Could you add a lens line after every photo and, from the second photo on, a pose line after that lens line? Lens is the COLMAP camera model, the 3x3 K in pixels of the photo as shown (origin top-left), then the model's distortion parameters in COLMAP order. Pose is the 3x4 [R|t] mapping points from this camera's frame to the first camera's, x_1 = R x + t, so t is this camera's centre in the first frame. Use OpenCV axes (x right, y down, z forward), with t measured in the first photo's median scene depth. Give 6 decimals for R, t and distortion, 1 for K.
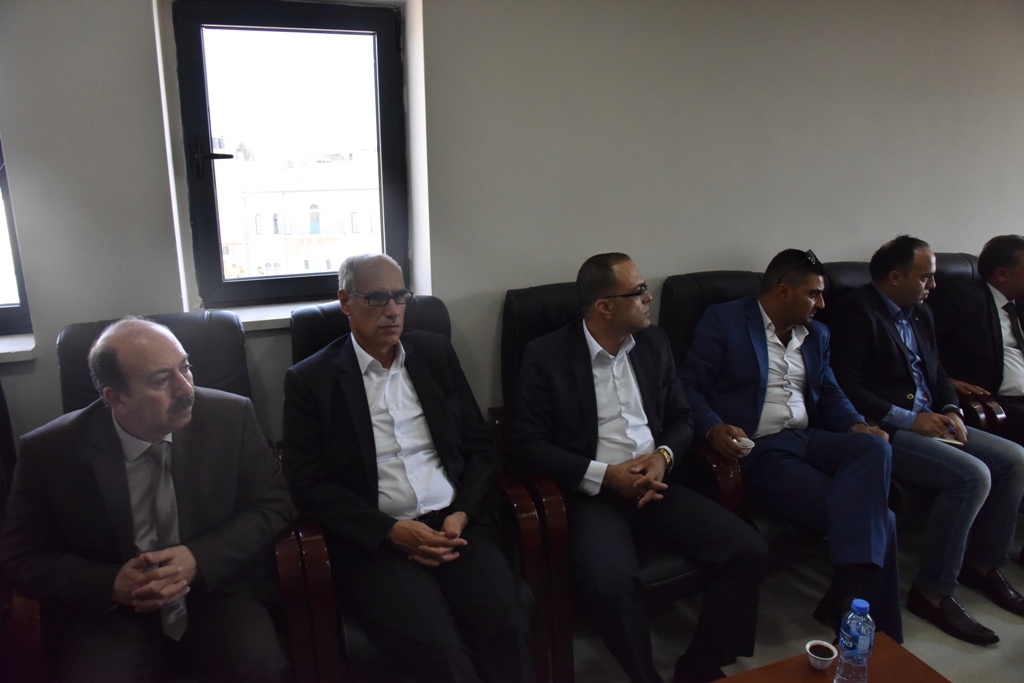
lens RADIAL K [[706.4, 0, 515.1], [0, 706.4, 341.4], [0, 0, 1]] dist [-0.110212, 0.065837]
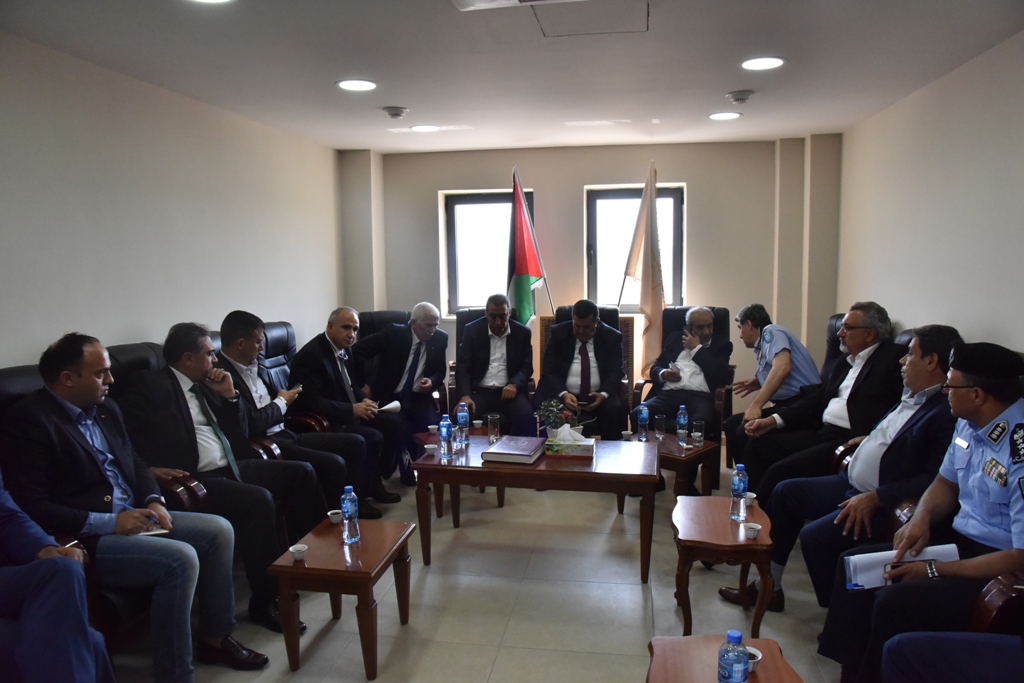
lens RADIAL K [[706.4, 0, 515.1], [0, 706.4, 341.4], [0, 0, 1]] dist [-0.110212, 0.065837]
pose [[0.524768, -0.091148, 0.846351, 0.094357], [0.194046, 0.980883, -0.014679, -0.010414], [-0.828833, 0.171934, 0.532423, -0.014342]]
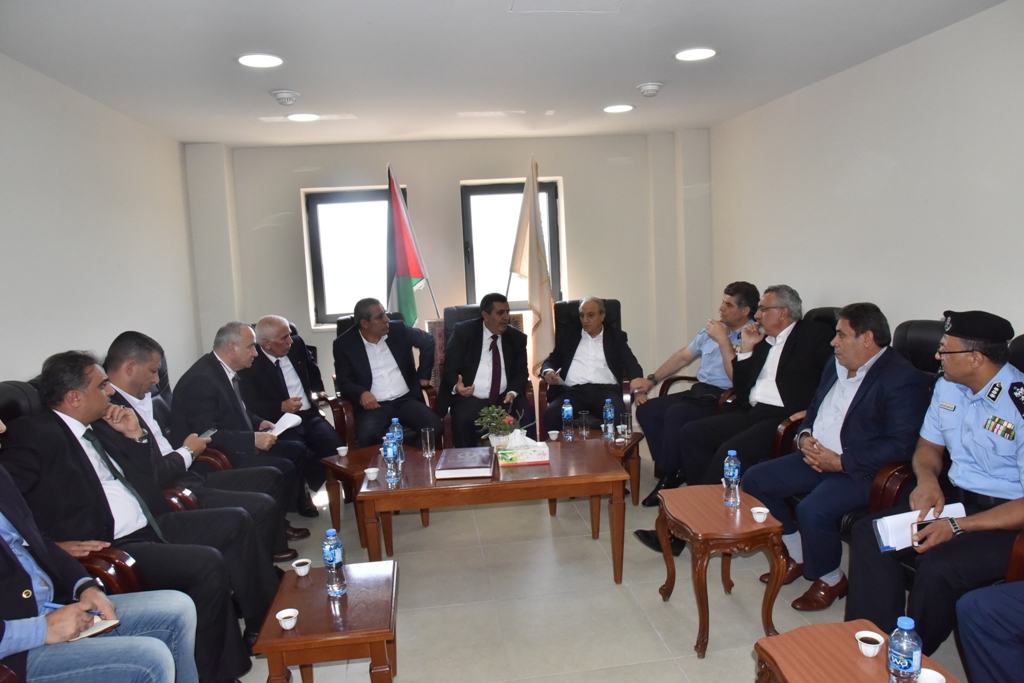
lens RADIAL K [[704.3, 0, 514.7], [0, 704.3, 334.9], [0, 0, 1]] dist [-0.111059, 0.065079]
pose [[0.241592, -0.107865, 0.964364, 0.068489], [0.259756, 0.964724, 0.042832, -0.080943], [-0.934966, 0.240151, 0.261088, 0.307902]]
